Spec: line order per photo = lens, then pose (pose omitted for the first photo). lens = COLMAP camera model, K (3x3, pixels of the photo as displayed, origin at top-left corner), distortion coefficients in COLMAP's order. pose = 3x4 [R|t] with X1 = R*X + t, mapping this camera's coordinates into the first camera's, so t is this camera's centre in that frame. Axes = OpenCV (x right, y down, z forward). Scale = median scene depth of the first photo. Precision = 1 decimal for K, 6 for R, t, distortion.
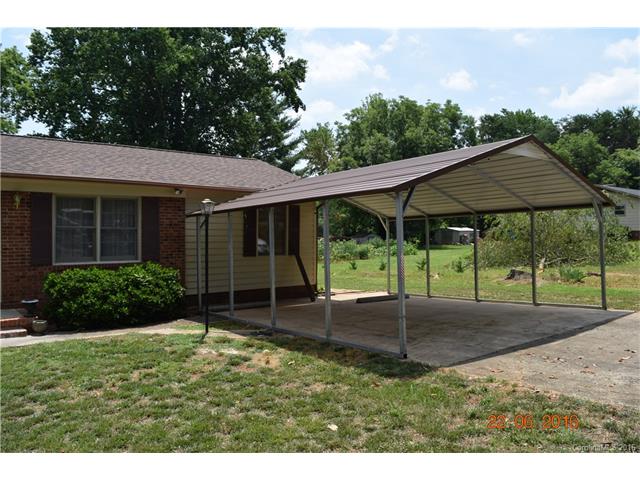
lens RADIAL K [[497.7, 0, 320.3], [0, 497.7, 238.8], [0, 0, 1]] dist [-0.017184, -0.009310]
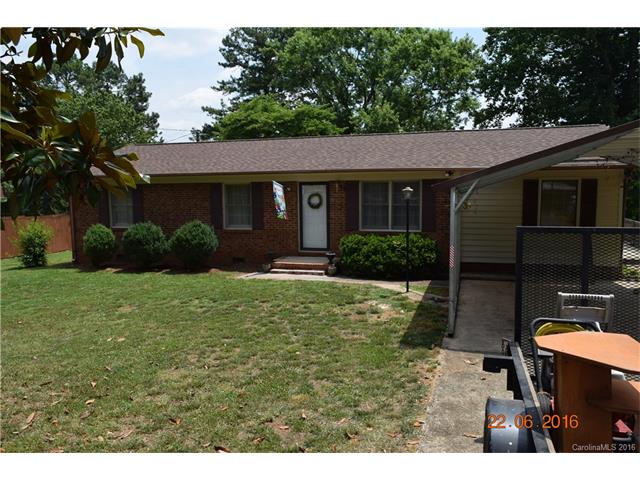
lens RADIAL K [[497.7, 0, 320.5], [0, 497.7, 240.7], [0, 0, 1]] dist [-0.017184, -0.009310]
pose [[0.569583, 0.079818, -0.818049, 0.596834], [-0.002961, 0.995466, 0.095068, -0.056285], [0.821928, -0.051727, 0.567237, 0.082898]]
